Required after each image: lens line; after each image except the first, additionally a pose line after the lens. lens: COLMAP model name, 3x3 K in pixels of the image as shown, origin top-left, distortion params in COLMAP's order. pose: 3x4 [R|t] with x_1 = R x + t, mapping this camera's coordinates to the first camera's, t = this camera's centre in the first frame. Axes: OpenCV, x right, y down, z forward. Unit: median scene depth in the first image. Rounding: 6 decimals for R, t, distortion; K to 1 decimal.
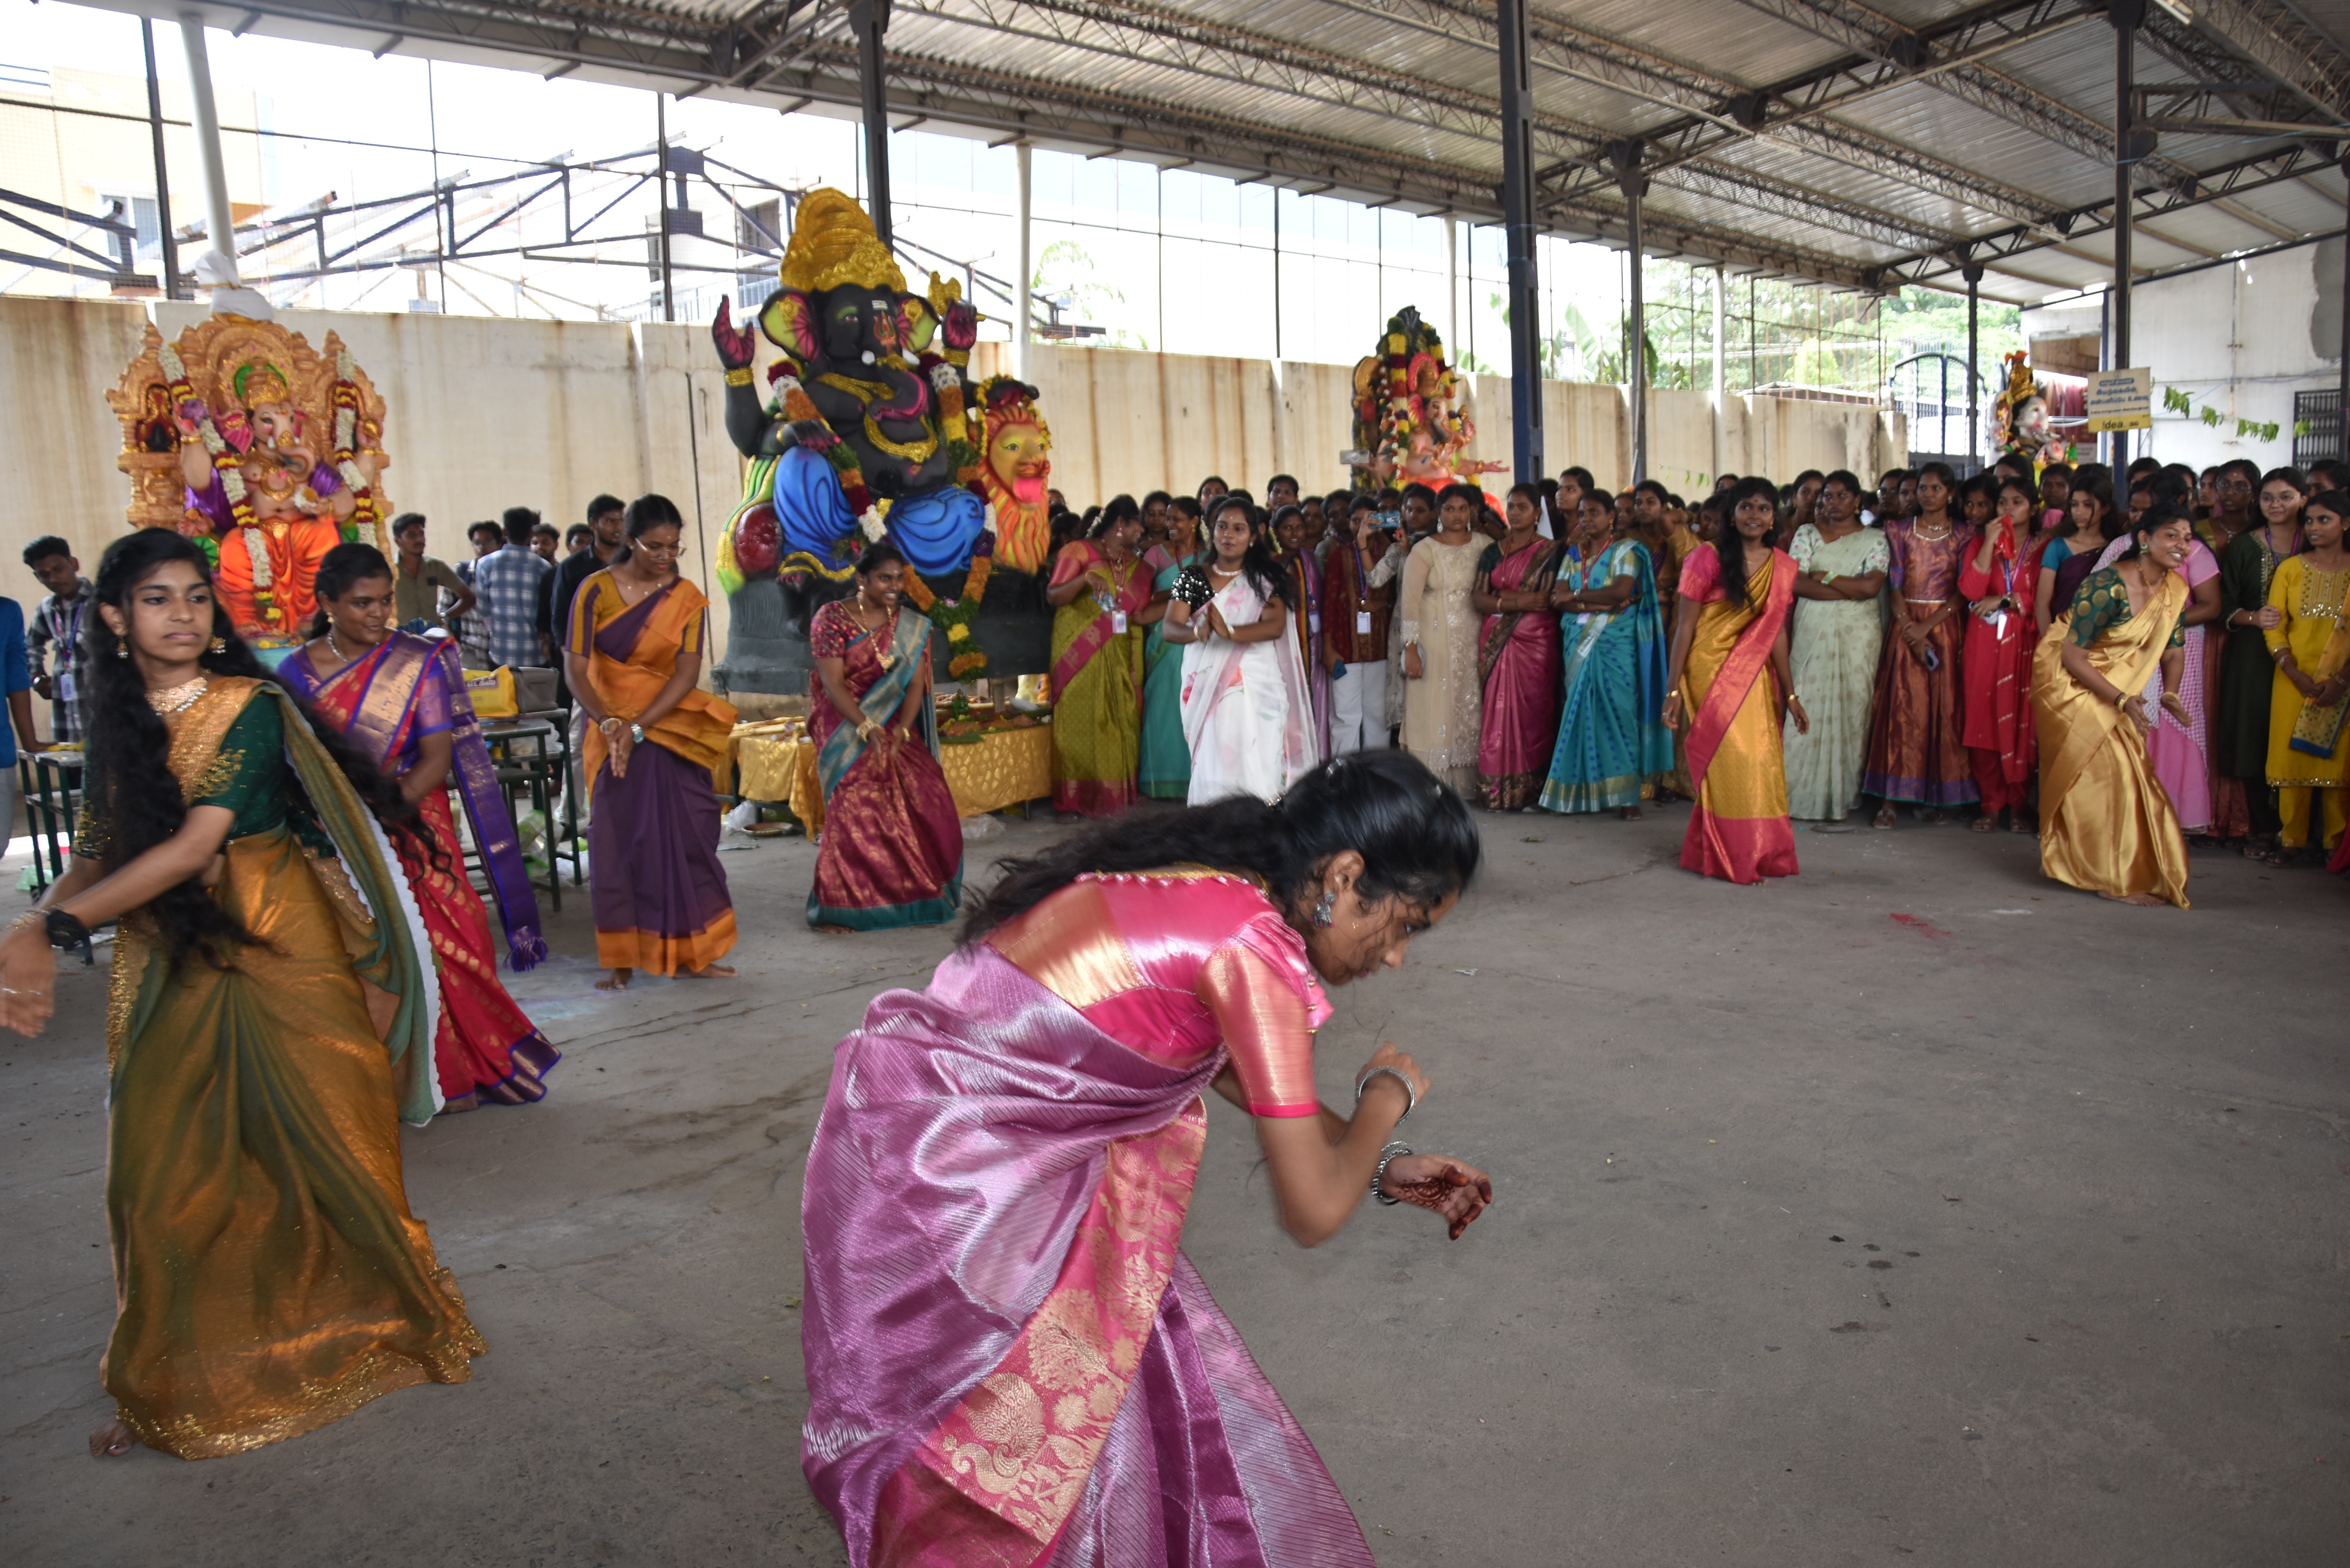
lens RADIAL K [[1855.8, 0, 1201.6], [0, 1855.8, 808.2], [0, 0, 1]] dist [-0.161908, 0.122556]
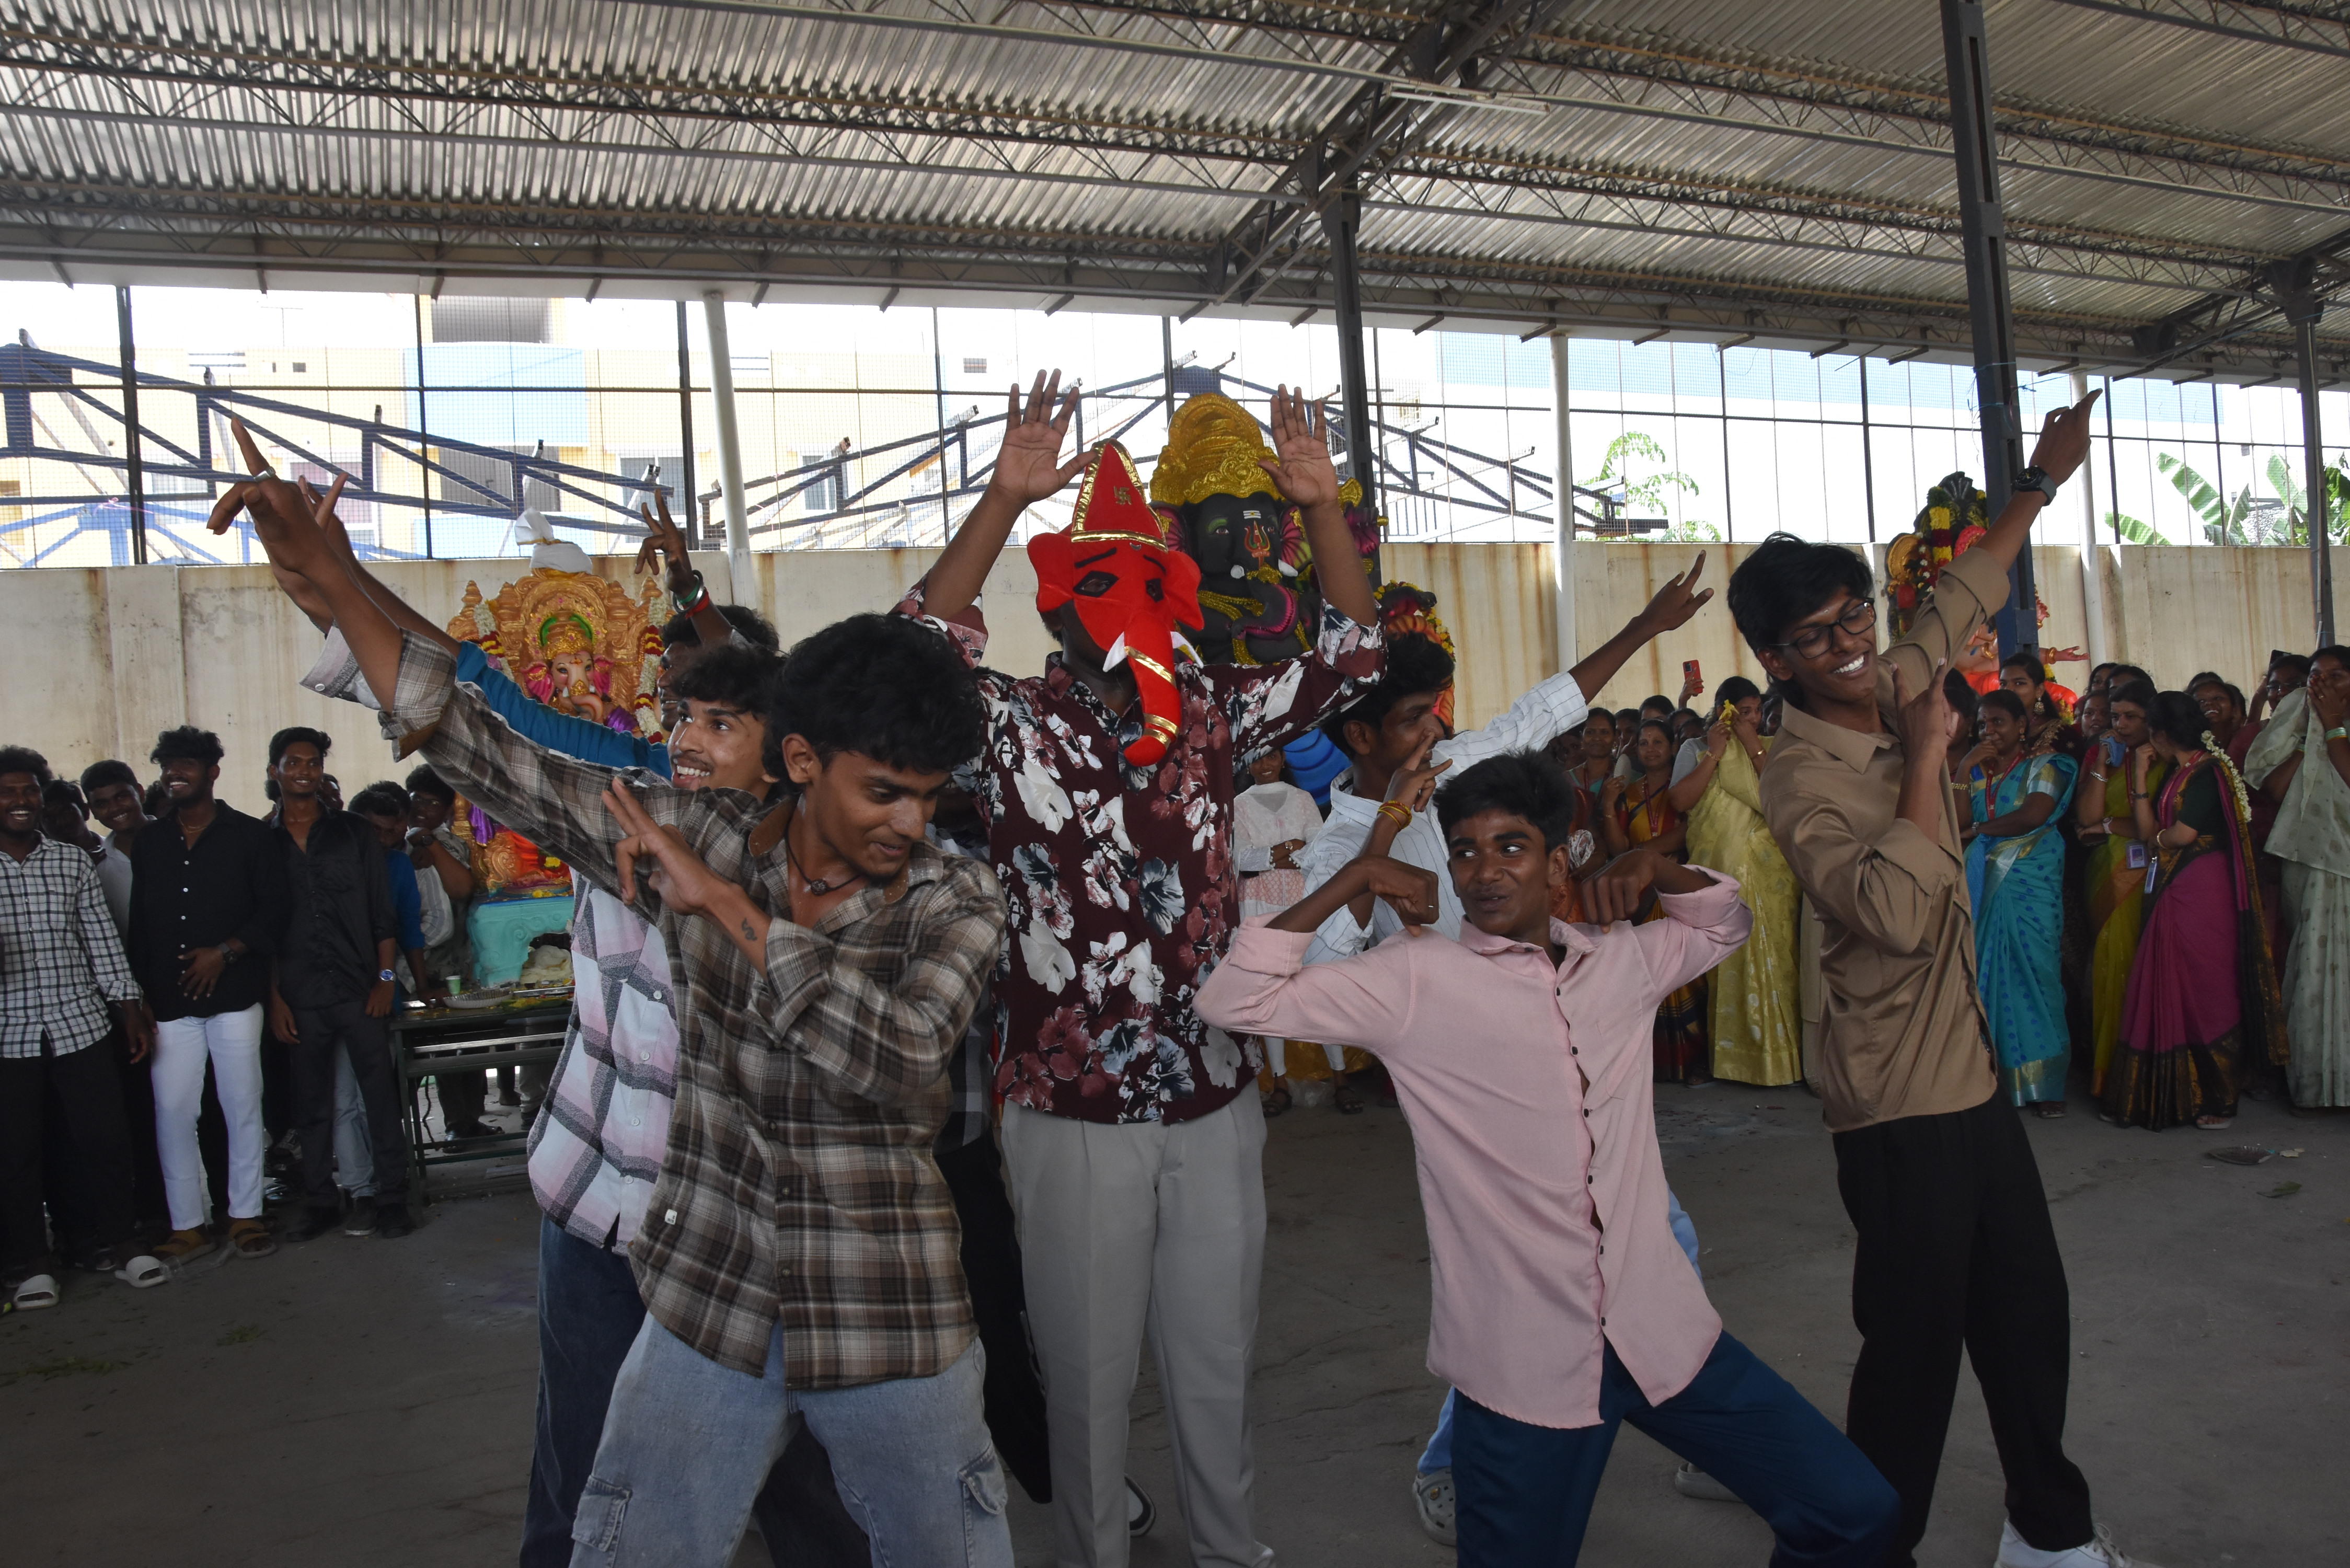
lens RADIAL K [[1845.4, 0, 1193.5], [0, 1845.4, 816.1], [0, 0, 1]] dist [-0.168574, 0.131270]
pose [[0.923937, -0.016277, -0.382198, 0.089448], [-0.023394, 0.994820, -0.098921, -0.018975], [0.381828, 0.100338, 0.918771, 0.090944]]
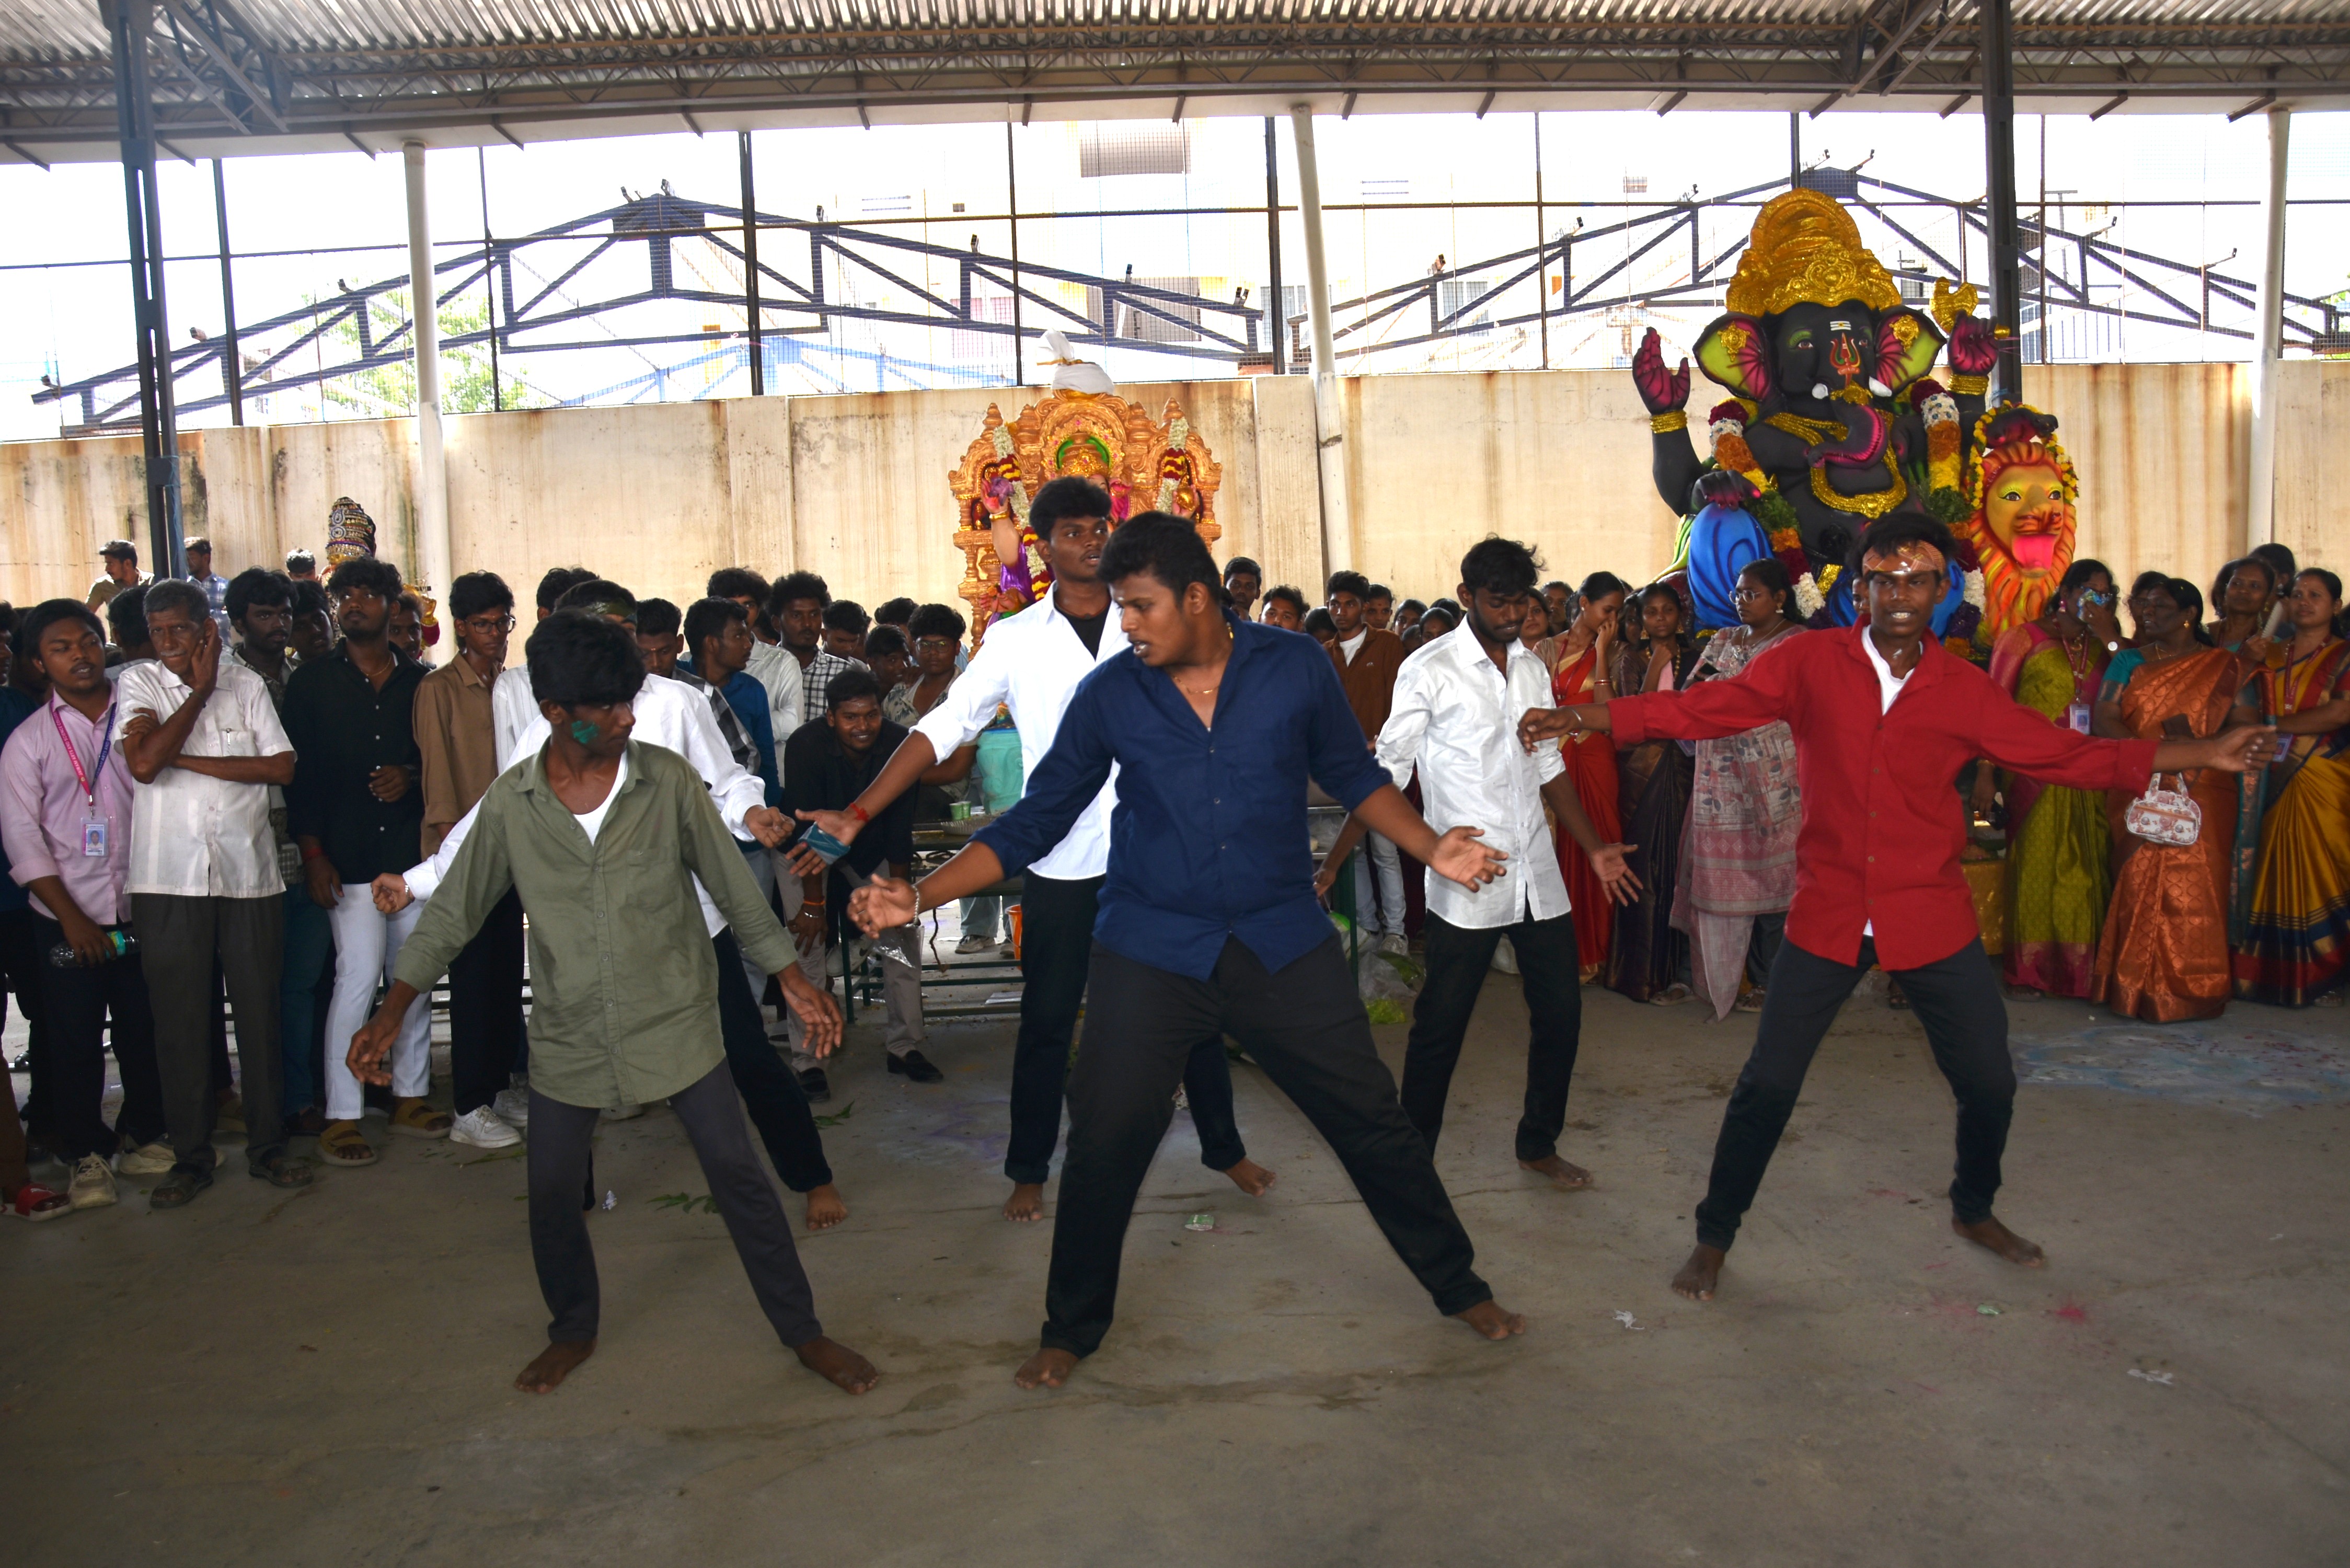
lens RADIAL K [[1846.3, 0, 1195.2], [0, 1846.3, 821.4], [0, 0, 1]] dist [-0.165128, 0.126772]
pose [[0.733582, 0.070577, -0.675926, 0.101171], [-0.084007, 0.996382, 0.012864, -0.025218], [0.674388, 0.047345, 0.736857, 0.137566]]
